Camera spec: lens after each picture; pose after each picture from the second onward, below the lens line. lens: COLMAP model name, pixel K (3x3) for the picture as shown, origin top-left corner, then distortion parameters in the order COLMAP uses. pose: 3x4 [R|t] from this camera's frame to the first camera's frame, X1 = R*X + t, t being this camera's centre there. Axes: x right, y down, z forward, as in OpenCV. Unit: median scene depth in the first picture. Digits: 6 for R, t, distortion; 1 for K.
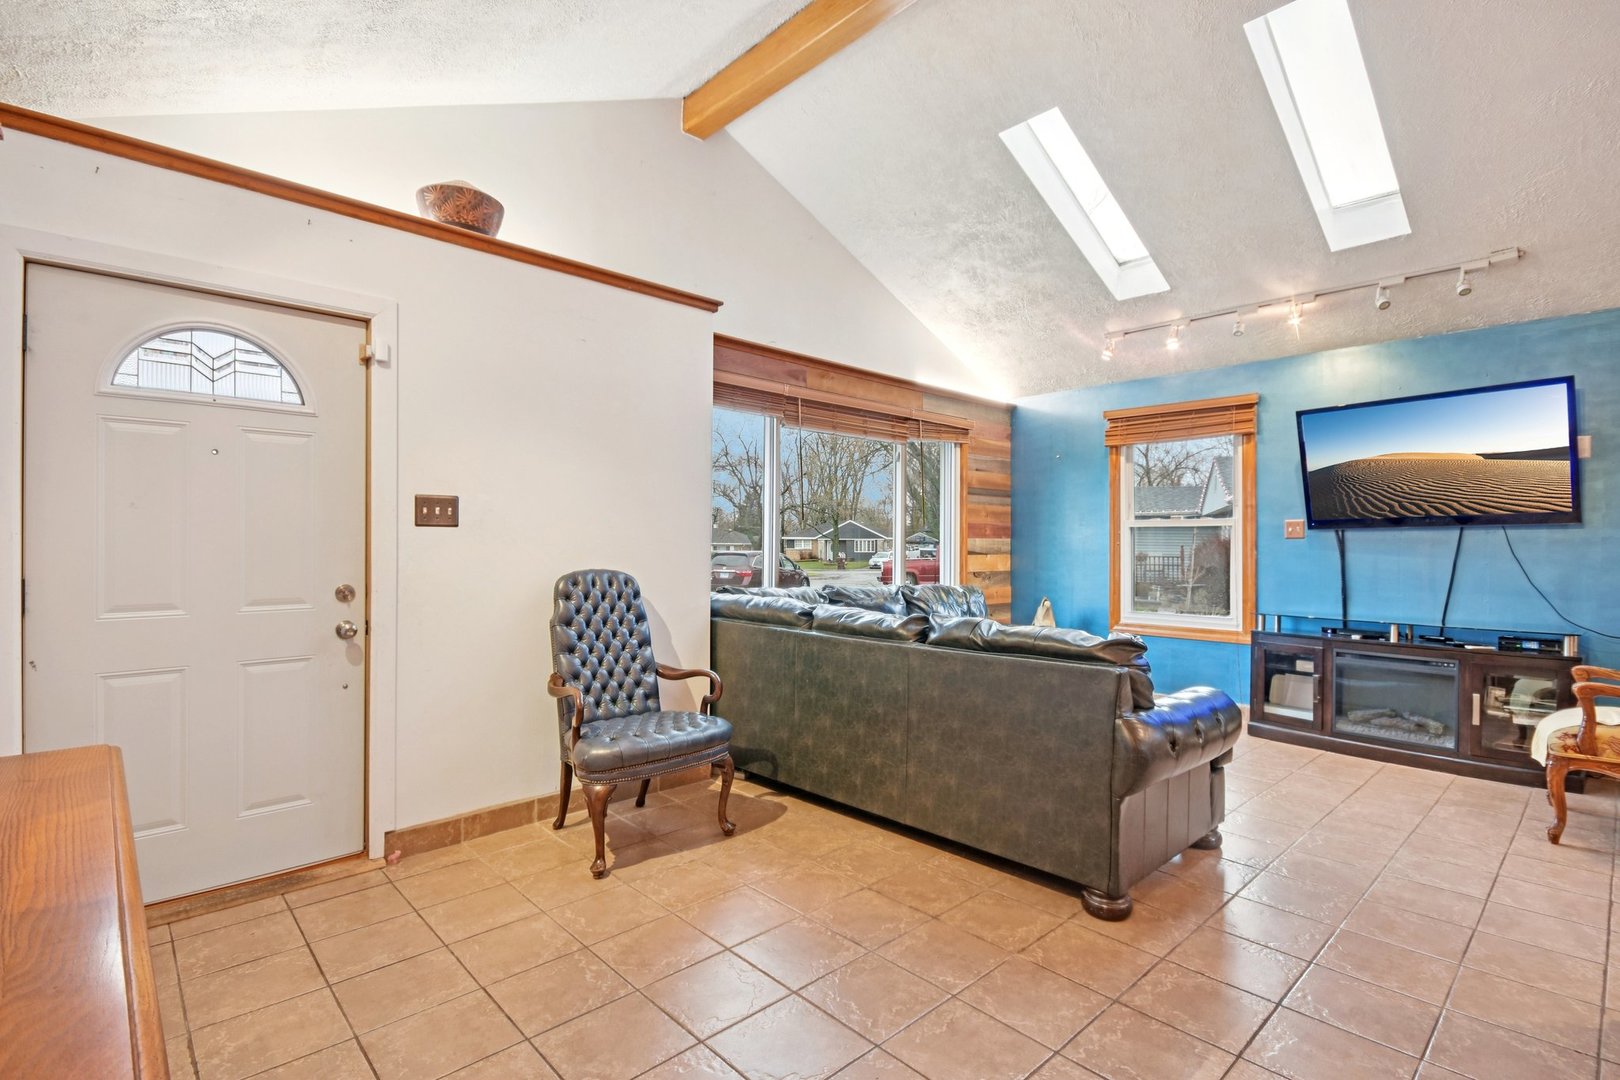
lens RADIAL K [[772.2, 0, 809.6], [0, 772.2, 540.4], [0, 0, 1]] dist [0.005687, 0.000512]
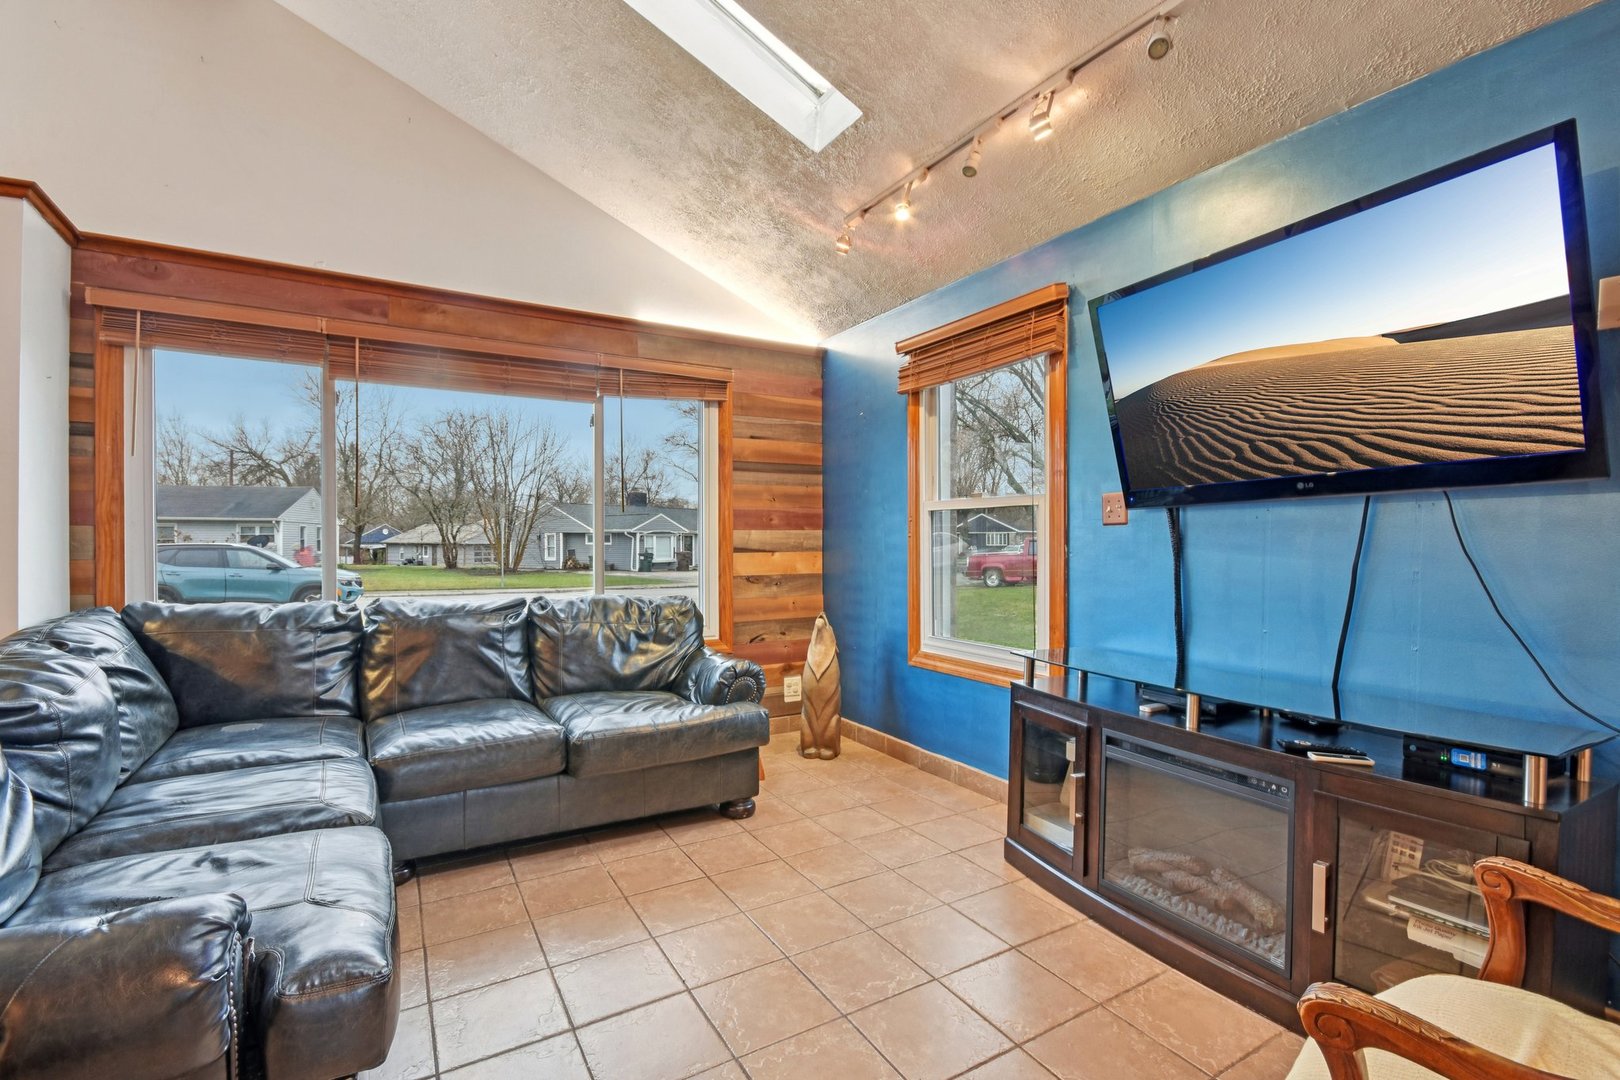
lens RADIAL K [[727.7, 0, 810.2], [0, 727.7, 543.0], [0, 0, 1]] dist [0.001321, 0.000018]
pose [[0.976159, -0.008447, -0.216890, 0.486040], [0.010952, 0.999886, 0.010349, 0.003456], [0.216778, -0.012478, 0.976141, 0.385055]]
